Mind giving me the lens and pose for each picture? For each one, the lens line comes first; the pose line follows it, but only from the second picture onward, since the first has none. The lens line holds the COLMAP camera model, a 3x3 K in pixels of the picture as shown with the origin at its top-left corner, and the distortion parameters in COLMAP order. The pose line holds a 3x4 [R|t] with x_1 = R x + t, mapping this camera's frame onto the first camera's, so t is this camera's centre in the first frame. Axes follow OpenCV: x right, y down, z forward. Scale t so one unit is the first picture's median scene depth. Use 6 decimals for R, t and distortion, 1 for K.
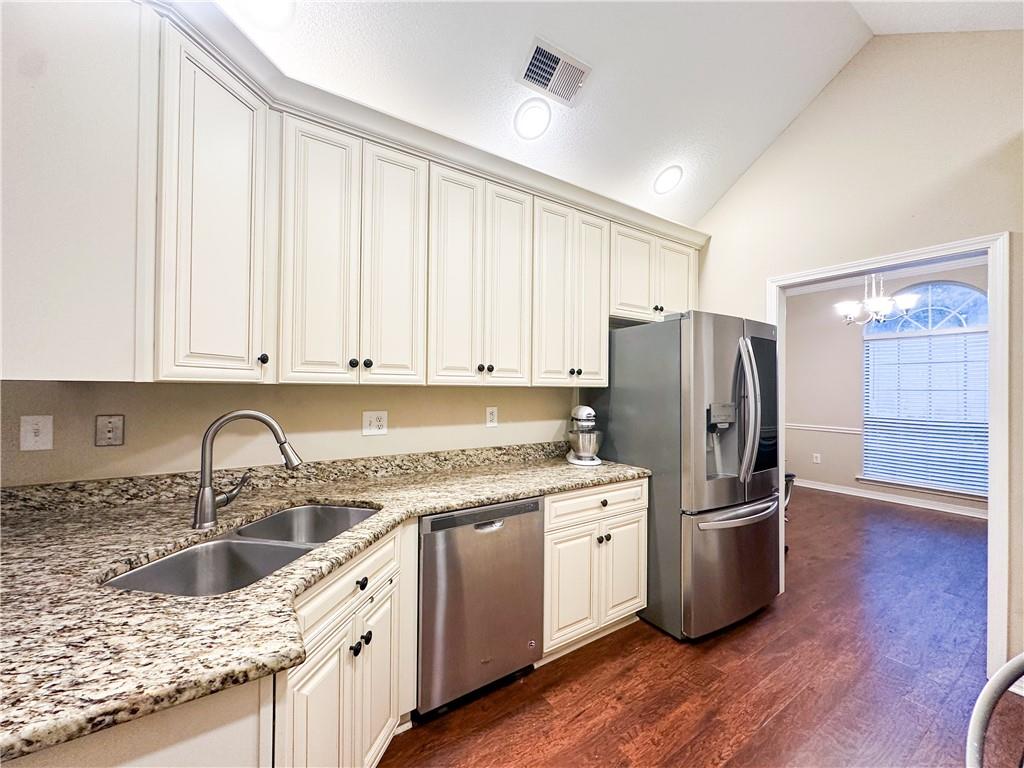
lens RADIAL K [[408.4, 0, 512.0], [0, 408.4, 384.0], [0, 0, 1]] dist [-0.000301, 0.000040]
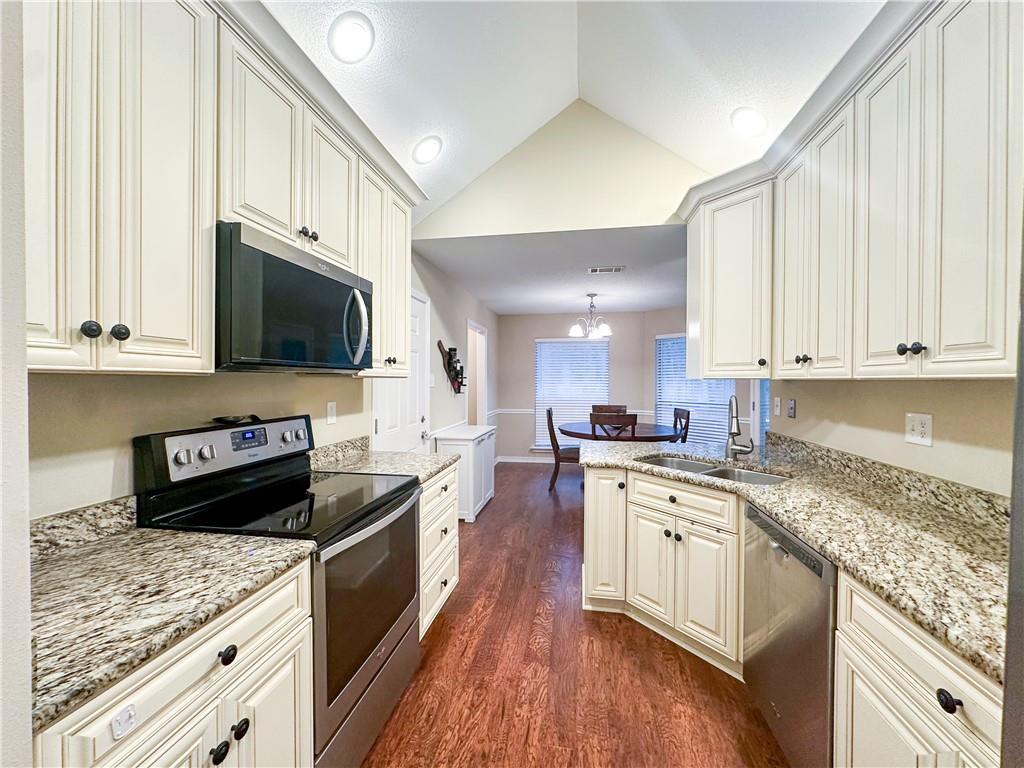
lens RADIAL K [[408.4, 0, 512.0], [0, 408.4, 384.0], [0, 0, 1]] dist [-0.000301, 0.000040]
pose [[-0.683355, -0.000488, -0.730086, 0.756911], [0.001639, 0.999996, -0.002203, 0.011953], [0.730085, -0.002702, -0.683351, 0.973735]]
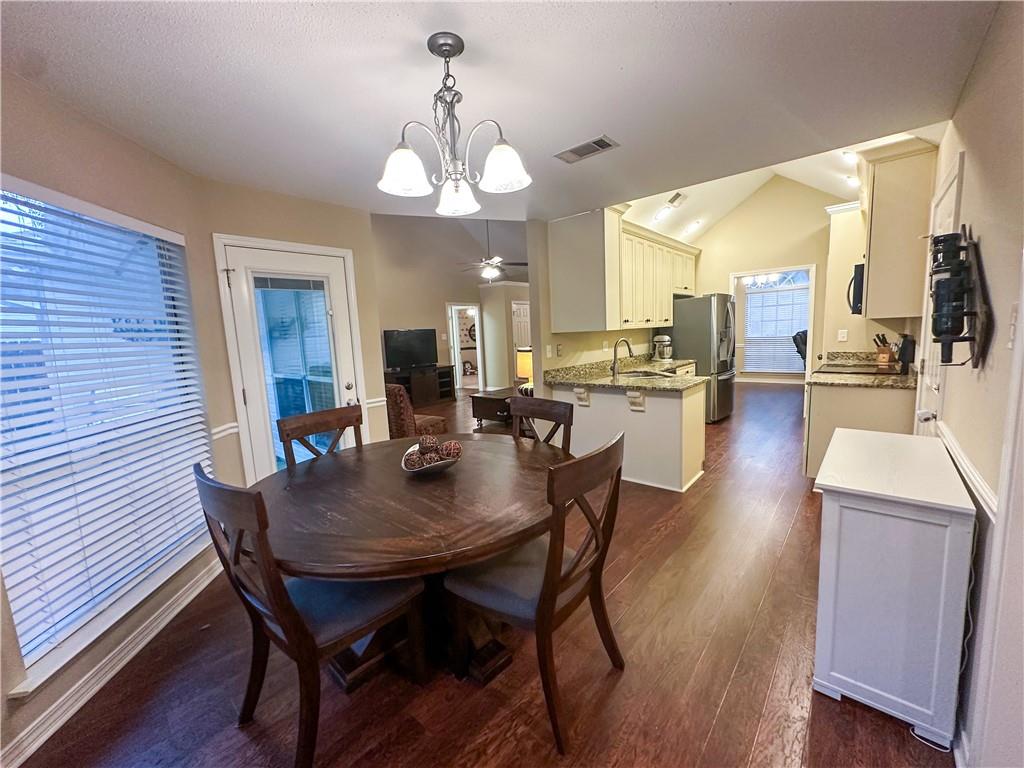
lens RADIAL K [[408.4, 0, 512.0], [0, 408.4, 384.0], [0, 0, 1]] dist [-0.000301, 0.000040]
pose [[0.963886, -0.086394, 0.251914, -1.500730], [0.052217, 0.988867, 0.139340, -0.048217], [-0.261147, -0.121153, 0.957666, -1.187453]]
